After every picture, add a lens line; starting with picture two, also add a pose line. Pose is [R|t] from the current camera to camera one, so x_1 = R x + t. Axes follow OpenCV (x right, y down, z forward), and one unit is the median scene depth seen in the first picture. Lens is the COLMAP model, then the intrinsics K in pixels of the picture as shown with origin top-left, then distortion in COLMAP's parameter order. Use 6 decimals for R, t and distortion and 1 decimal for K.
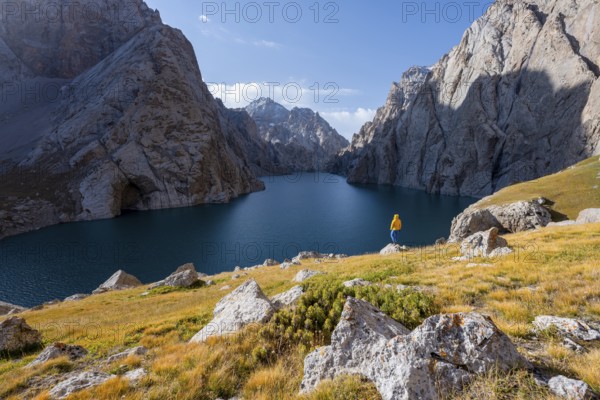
lens RADIAL K [[246.0, 0, 298.9], [0, 246.0, 201.0], [0, 0, 1]] dist [-0.000305, -0.000204]
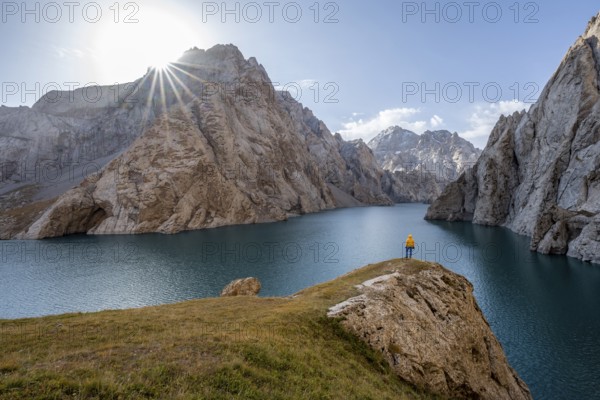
lens RADIAL K [[241.5, 0, 297.9], [0, 241.5, 199.3], [0, 0, 1]] dist [-0.000444, -0.000037]
pose [[0.837186, 0.005512, -0.546890, 0.482585], [-0.079292, 0.990608, -0.111397, -0.047661], [0.541140, 0.136625, 0.829760, 0.472804]]
